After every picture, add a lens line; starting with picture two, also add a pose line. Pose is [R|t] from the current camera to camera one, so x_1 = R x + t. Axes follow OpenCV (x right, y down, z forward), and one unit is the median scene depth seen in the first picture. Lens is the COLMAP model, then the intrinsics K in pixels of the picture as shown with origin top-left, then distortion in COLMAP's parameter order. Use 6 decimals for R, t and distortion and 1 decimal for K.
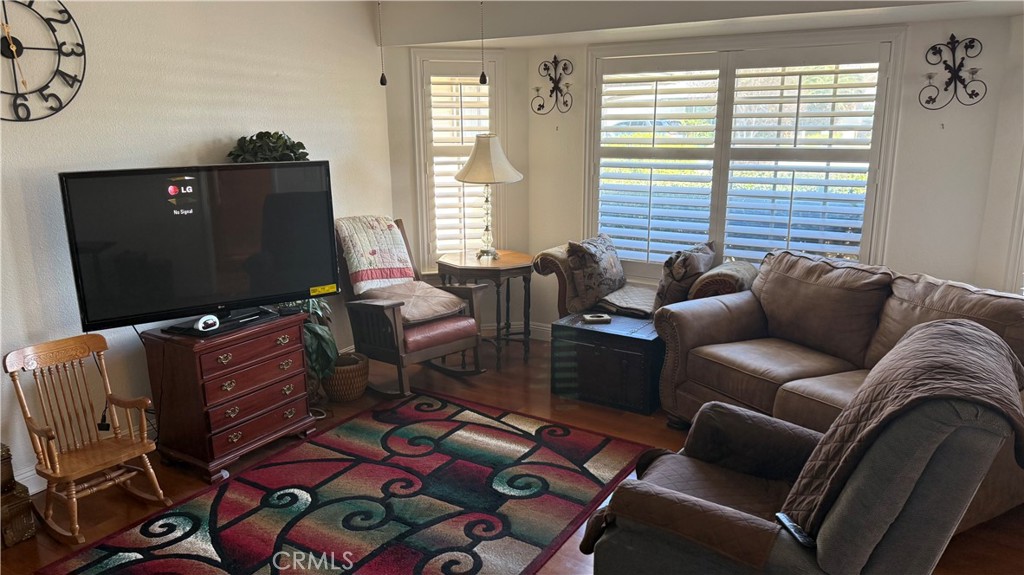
lens RADIAL K [[718.3, 0, 505.8], [0, 718.3, 287.8], [0, 0, 1]] dist [0.065641, -0.096552]
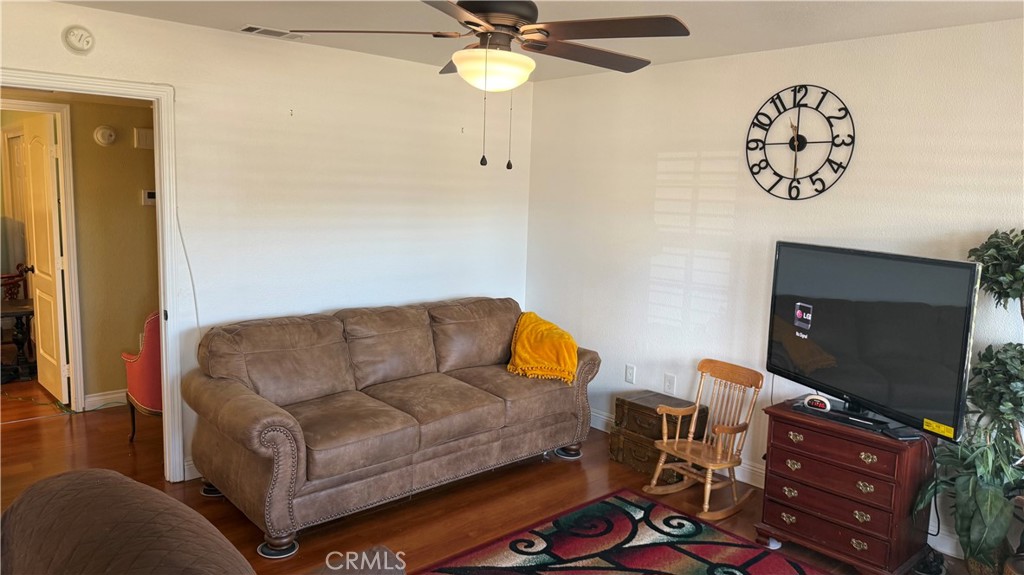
lens RADIAL K [[718.3, 0, 513.3], [0, 718.3, 281.6], [0, 0, 1]] dist [0.065641, -0.096552]
pose [[-0.267997, 0.127197, -0.954986, 0.626030], [-0.248596, 0.948548, 0.196103, -0.198700], [0.930794, 0.289961, -0.222587, 0.781332]]
